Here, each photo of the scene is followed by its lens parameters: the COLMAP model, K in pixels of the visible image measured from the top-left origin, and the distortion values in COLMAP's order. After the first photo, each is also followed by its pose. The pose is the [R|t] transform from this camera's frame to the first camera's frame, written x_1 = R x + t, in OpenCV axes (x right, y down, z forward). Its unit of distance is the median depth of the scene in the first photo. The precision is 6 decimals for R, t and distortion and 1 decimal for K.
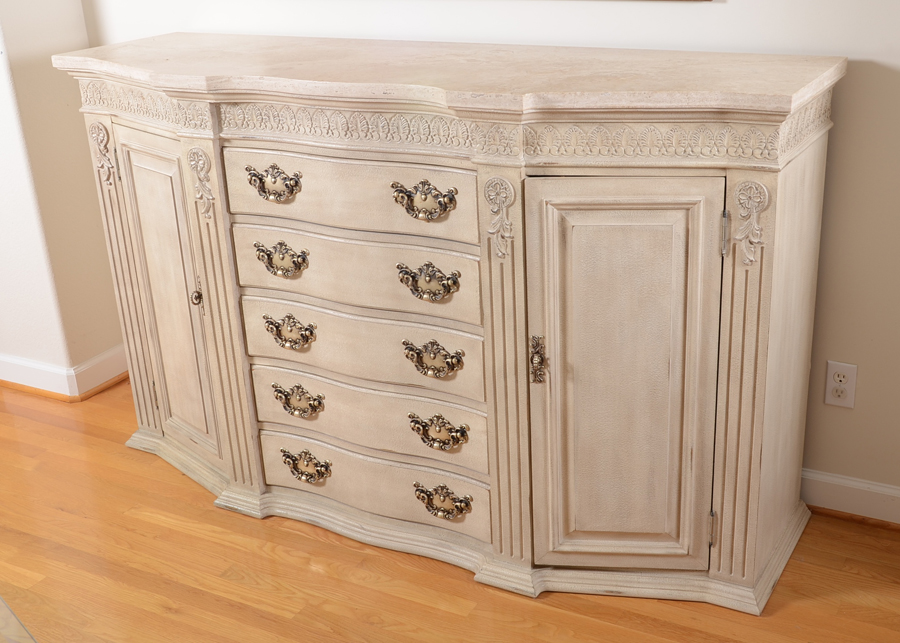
lens RADIAL K [[1143.3, 0, 482.5], [0, 1143.3, 343.1], [0, 0, 1]] dist [-0.011430, 0.004597]
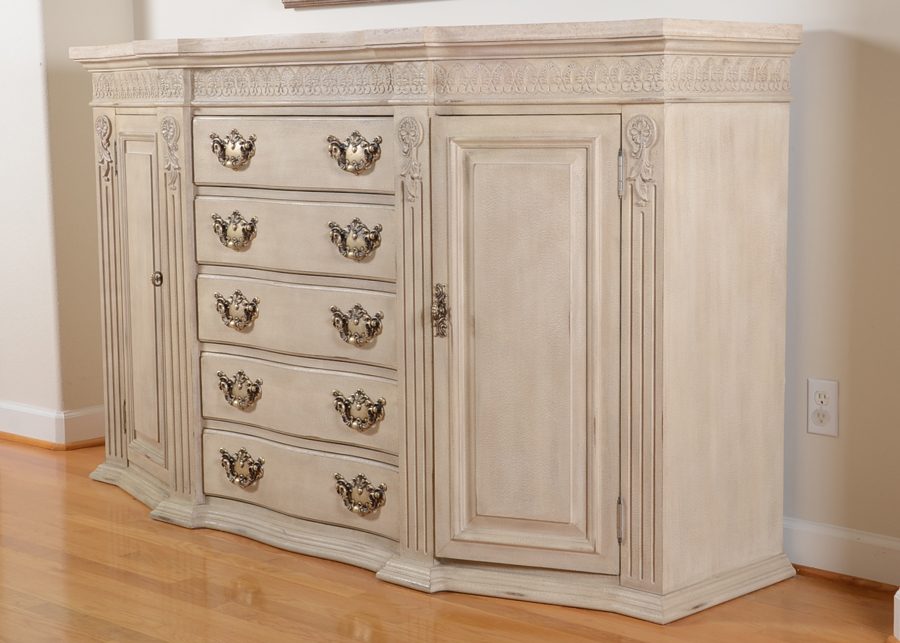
lens RADIAL K [[1721.3, 0, 450.0], [0, 1721.3, 321.5], [0, 0, 1]] dist [0.156976, -0.092016]
pose [[0.963873, 0.062717, -0.258874, 0.399870], [-0.128189, 0.961156, -0.244431, 0.349213], [0.233488, 0.268785, 0.934472, -0.319518]]
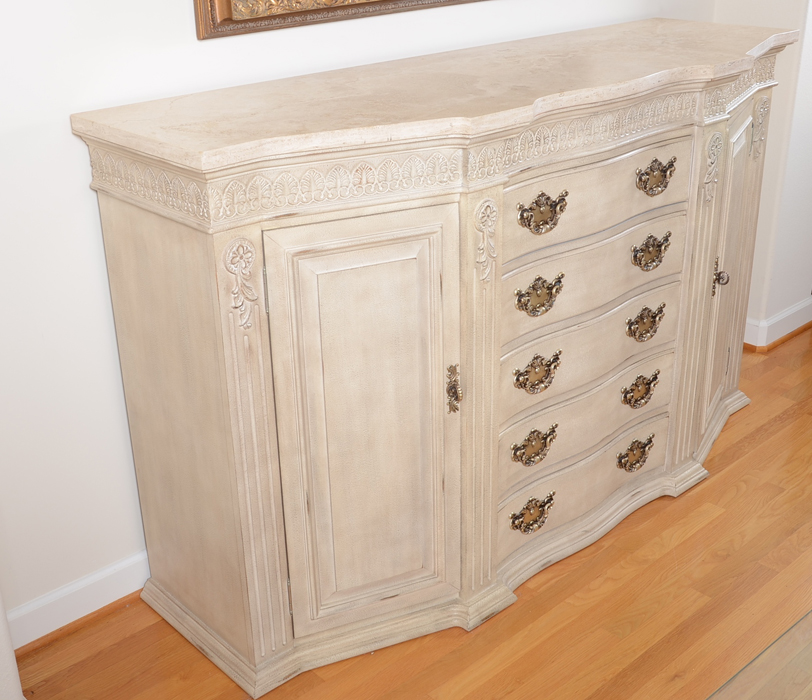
lens RADIAL K [[1061.1, 0, 406.0], [0, 1061.1, 350.0], [0, 0, 1]] dist [-0.015099, -0.012055]
pose [[0.315842, -0.355103, 0.879855, -1.004620], [0.374512, 0.898686, 0.228264, -0.276962], [-0.871771, 0.257421, 0.416833, 0.778179]]
